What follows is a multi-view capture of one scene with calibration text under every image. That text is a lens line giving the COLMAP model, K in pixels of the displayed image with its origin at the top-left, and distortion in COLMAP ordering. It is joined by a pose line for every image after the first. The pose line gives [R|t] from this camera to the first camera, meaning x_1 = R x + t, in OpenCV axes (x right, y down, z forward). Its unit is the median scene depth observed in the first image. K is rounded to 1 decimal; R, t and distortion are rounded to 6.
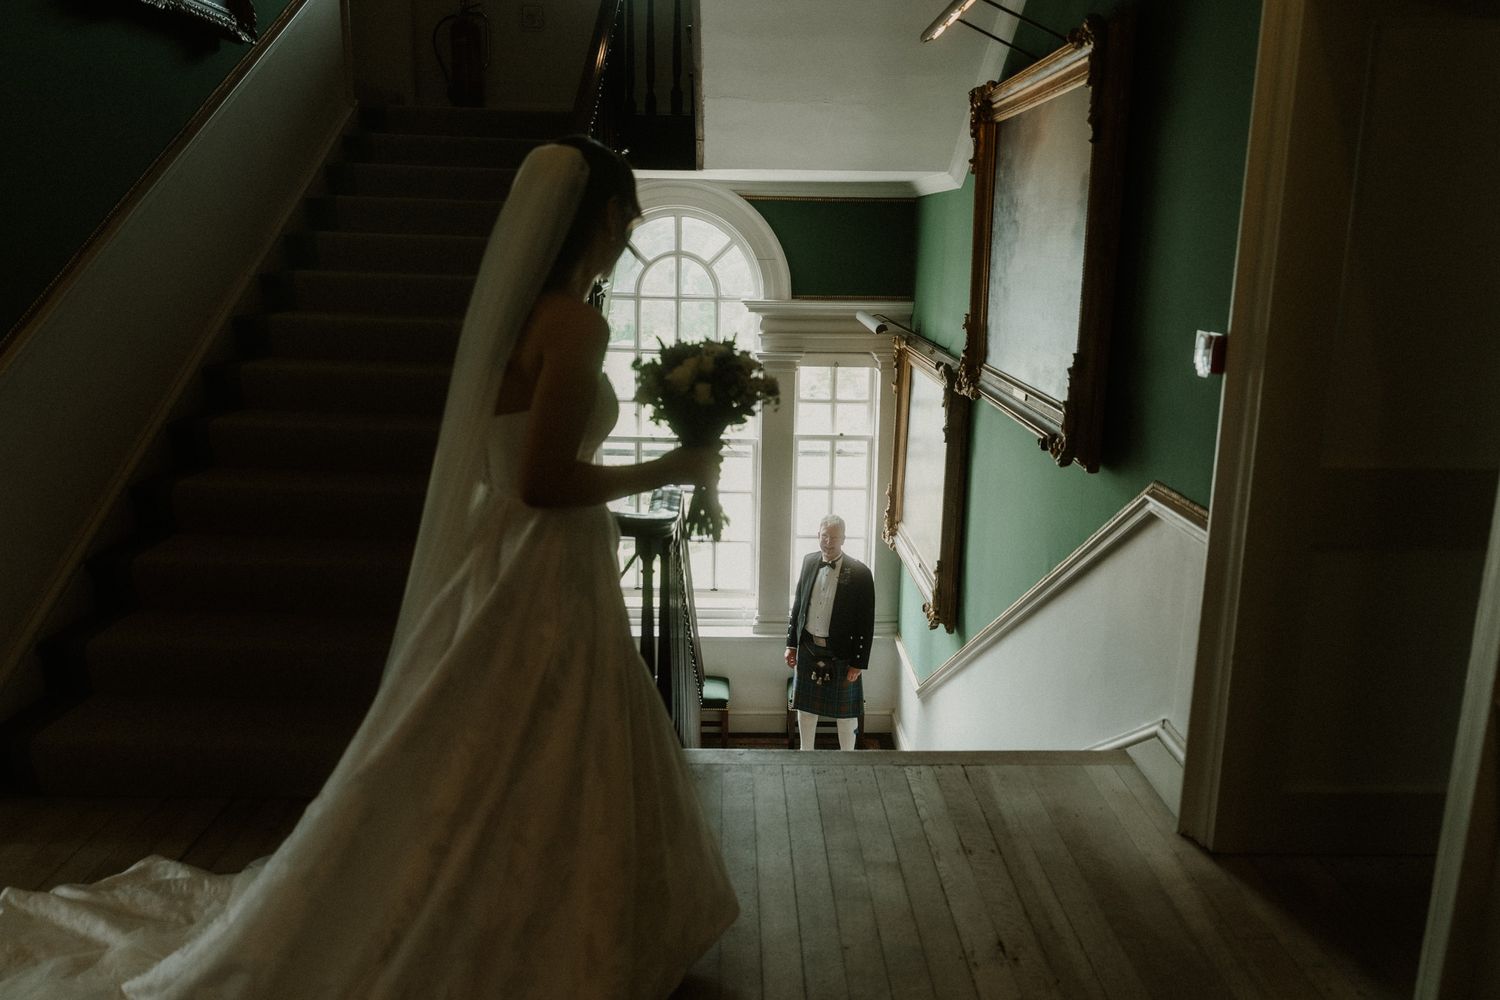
lens RADIAL K [[1152.0, 0, 756.0], [0, 1152.0, 506.6], [0, 0, 1]] dist [-0.006391, 0.000080]
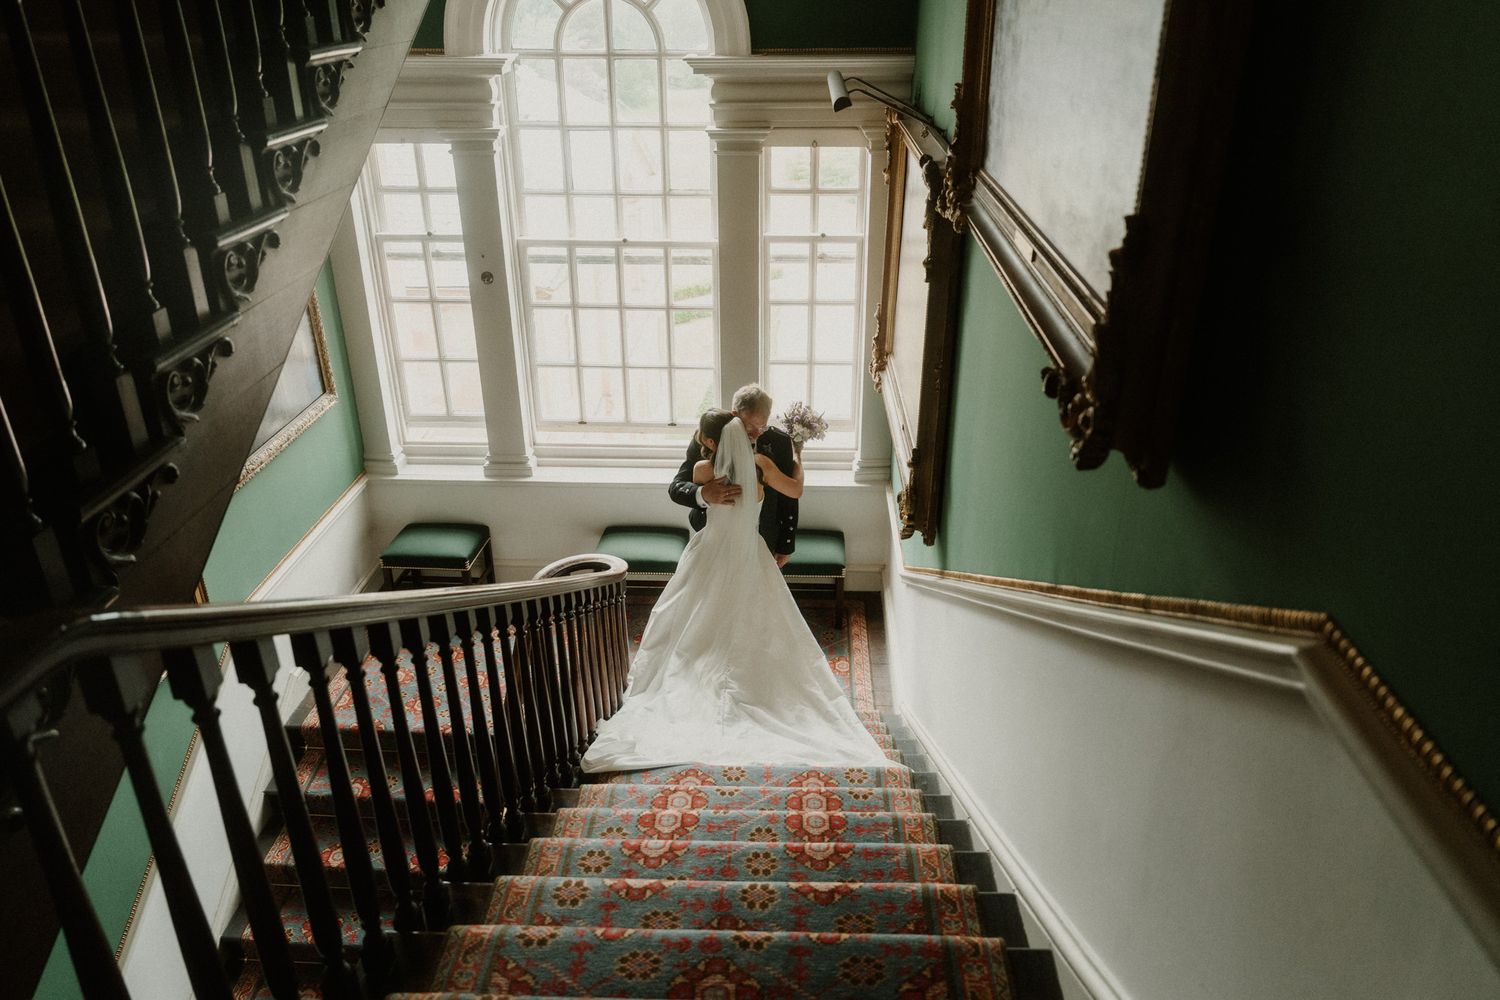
lens RADIAL K [[1059.2, 0, 745.1], [0, 1059.2, 488.2], [0, 0, 1]] dist [-0.001165, 0.000980]
pose [[0.997830, 0.009744, -0.065111, 0.075732], [0.004584, 0.976305, 0.216350, -0.055182], [0.065677, -0.216179, 0.974142, 0.275277]]
